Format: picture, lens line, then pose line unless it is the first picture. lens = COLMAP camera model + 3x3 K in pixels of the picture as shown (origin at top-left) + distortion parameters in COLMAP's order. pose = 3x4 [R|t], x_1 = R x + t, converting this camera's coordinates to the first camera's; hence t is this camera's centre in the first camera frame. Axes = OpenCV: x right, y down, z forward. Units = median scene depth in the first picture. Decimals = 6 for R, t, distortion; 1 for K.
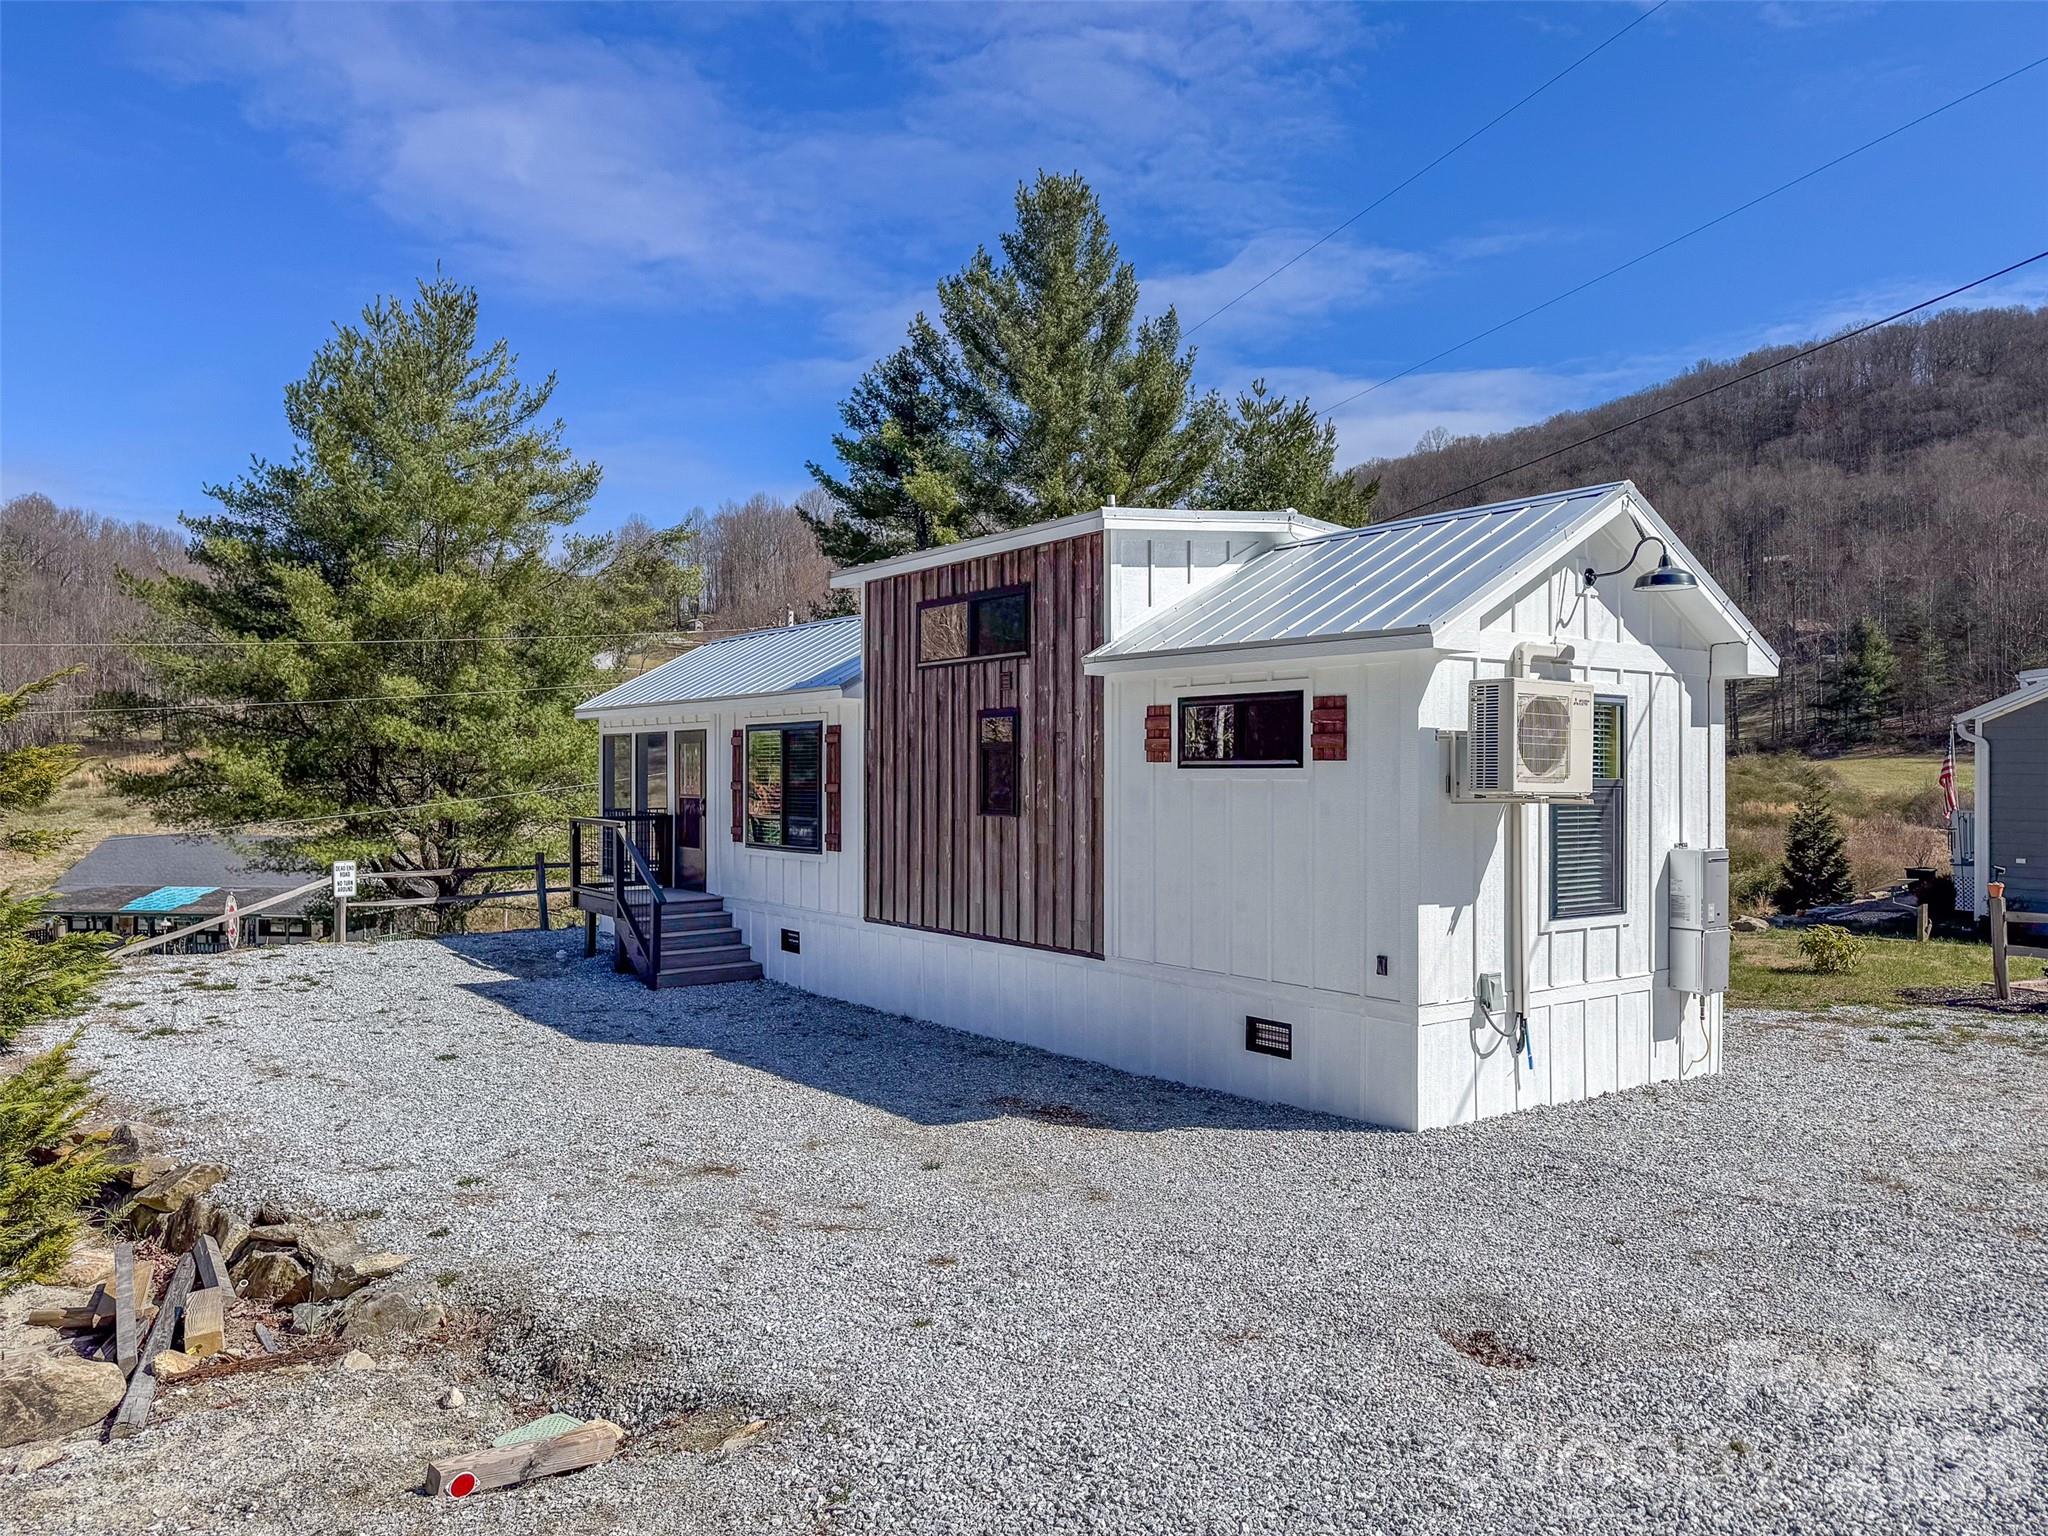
lens RADIAL K [[1511.9, 0, 1039.6], [0, 1511.9, 766.4], [0, 0, 1]] dist [0.027147, -0.004780]
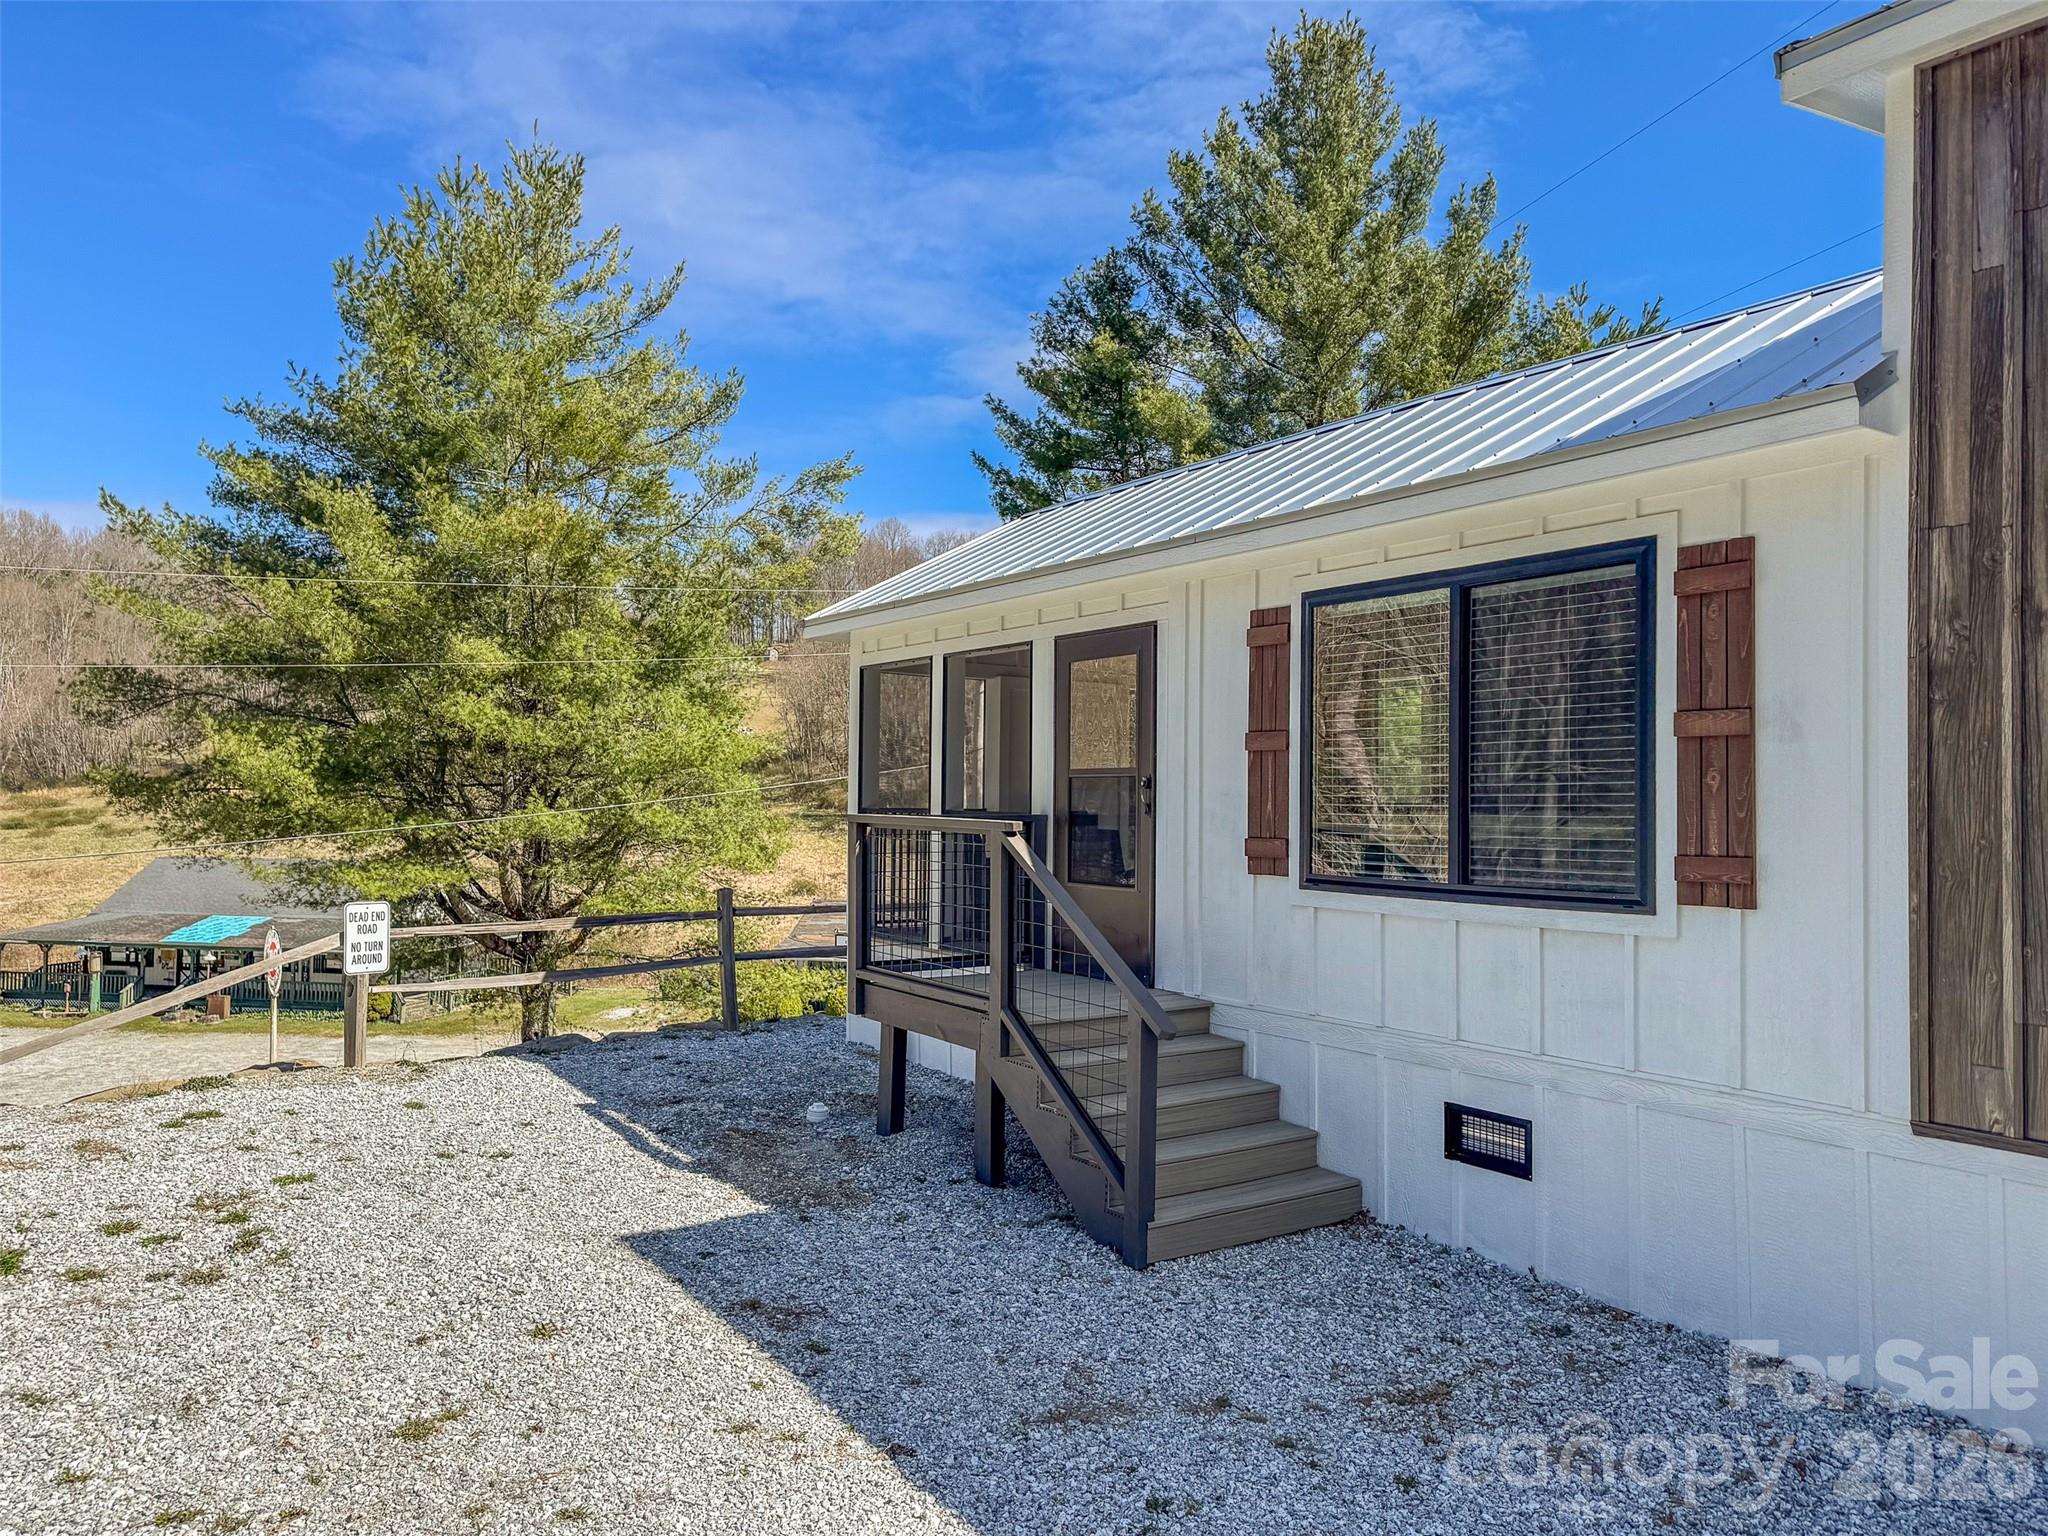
lens RADIAL K [[1516.7, 0, 1045.1], [0, 1516.7, 771.7], [0, 0, 1]] dist [0.031274, -0.011111]
pose [[0.999168, 0.010721, -0.039354, -0.113901], [-0.011490, 0.999746, -0.019365, 0.014016], [0.039136, 0.019801, 0.999038, 0.267549]]
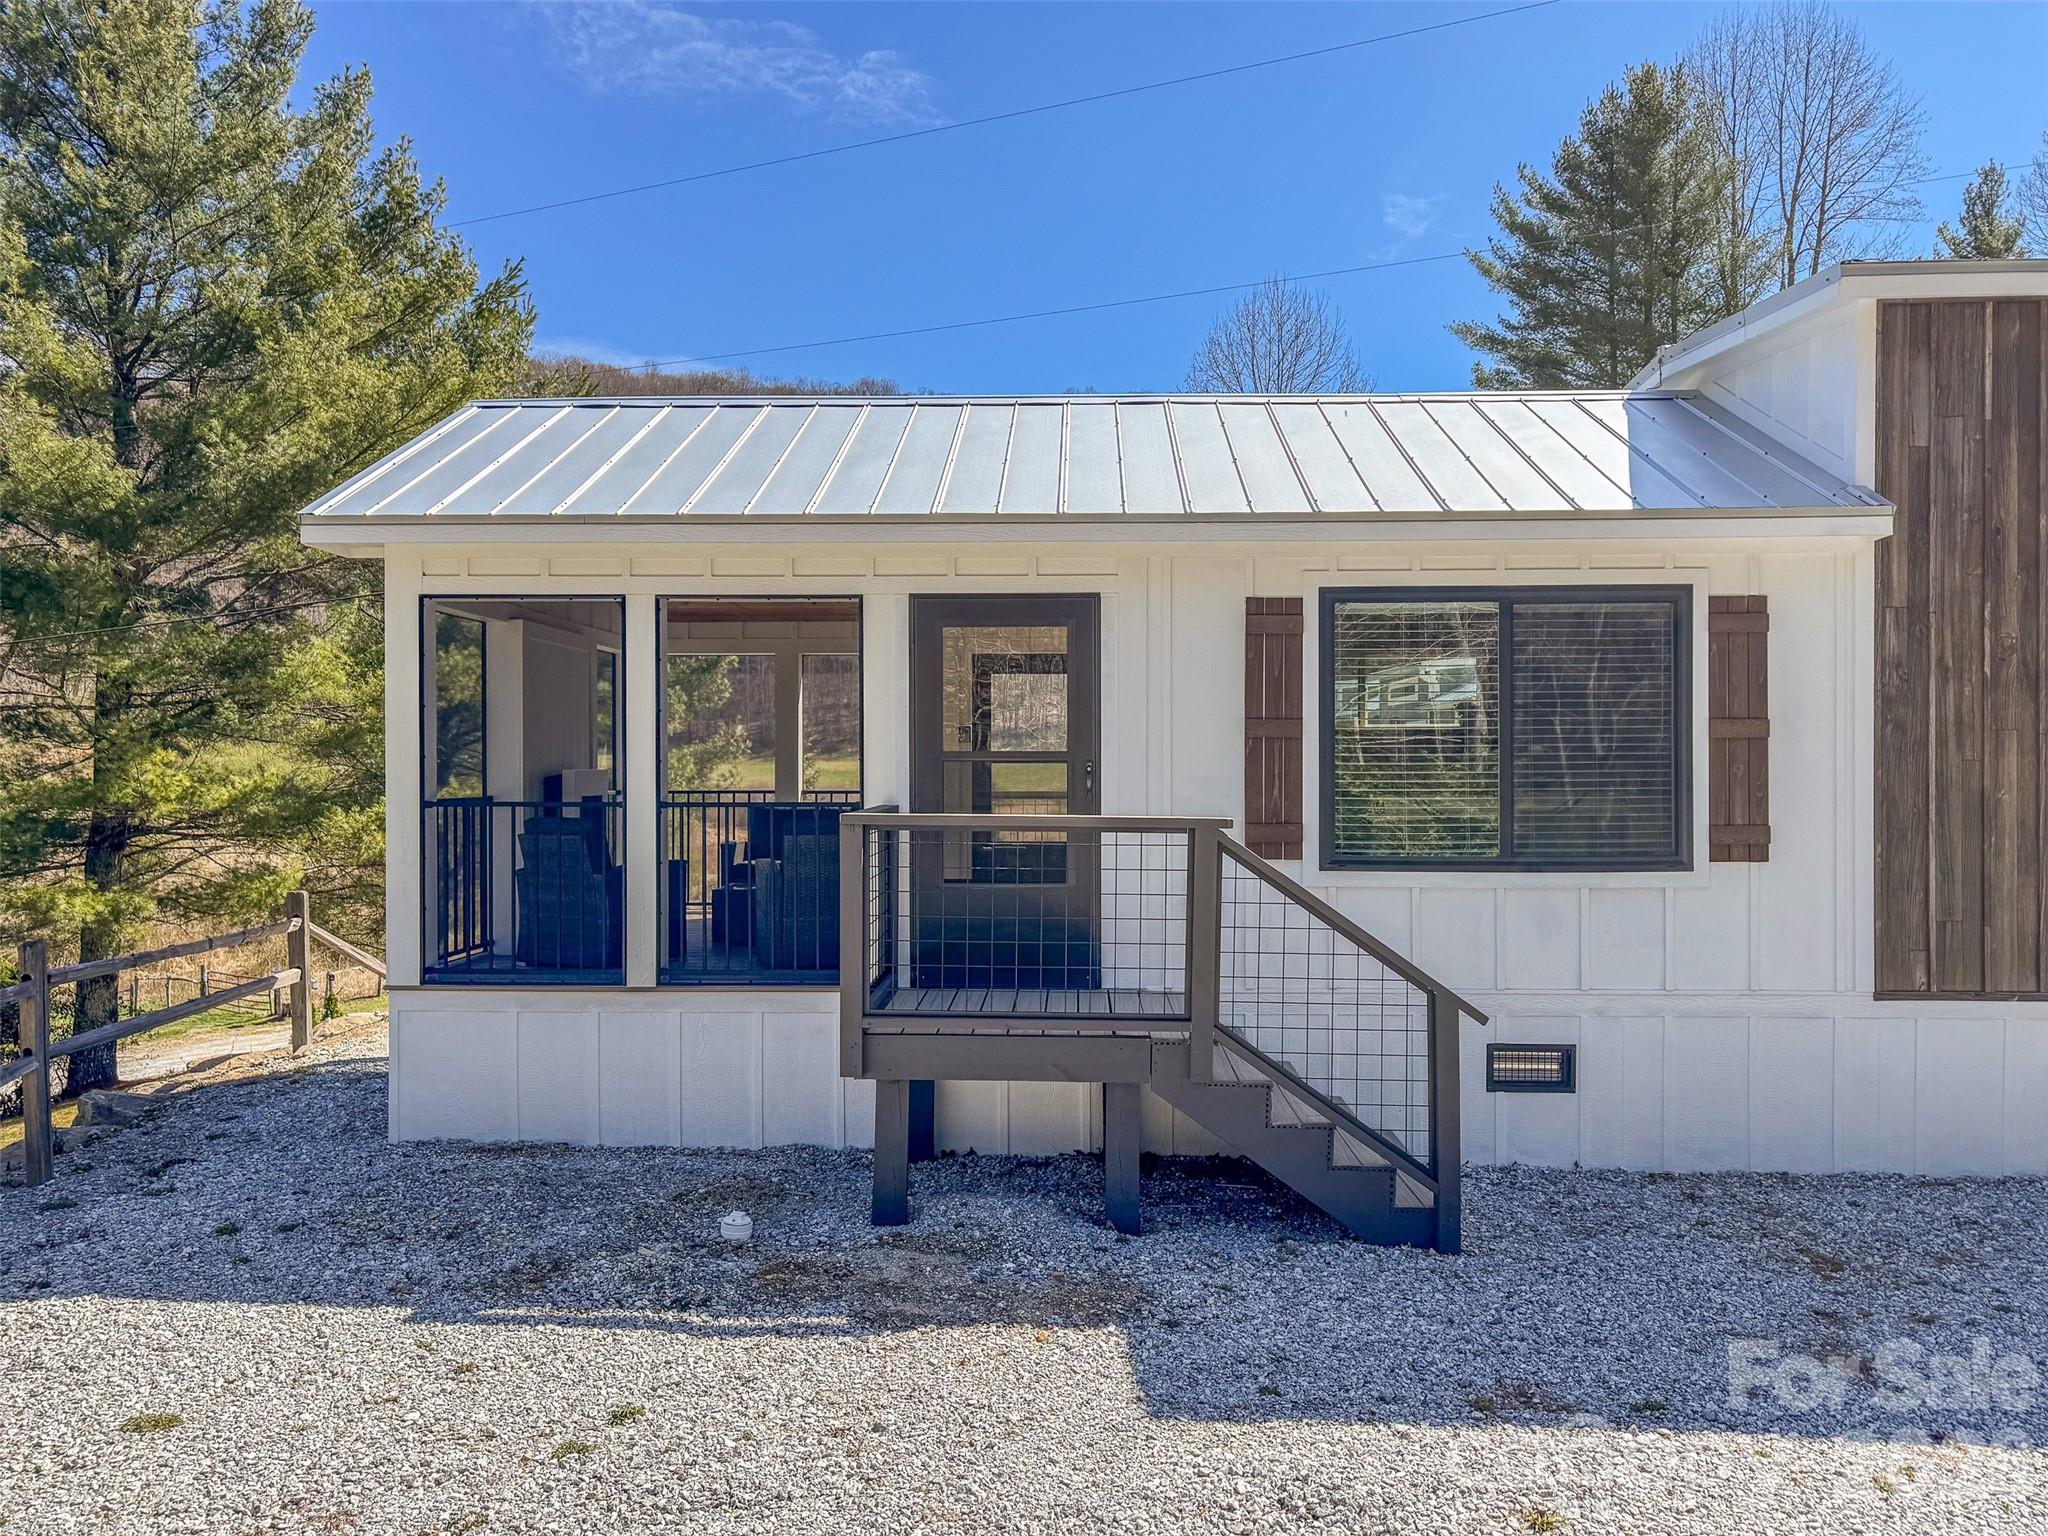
lens RADIAL K [[1516.7, 0, 1045.1], [0, 1516.7, 771.7], [0, 0, 1]] dist [0.031274, -0.011111]
pose [[0.595138, -0.009320, 0.803569, -0.268351], [-0.002401, 0.999908, 0.013375, 0.009104], [-0.803620, -0.009889, 0.595061, 0.368104]]
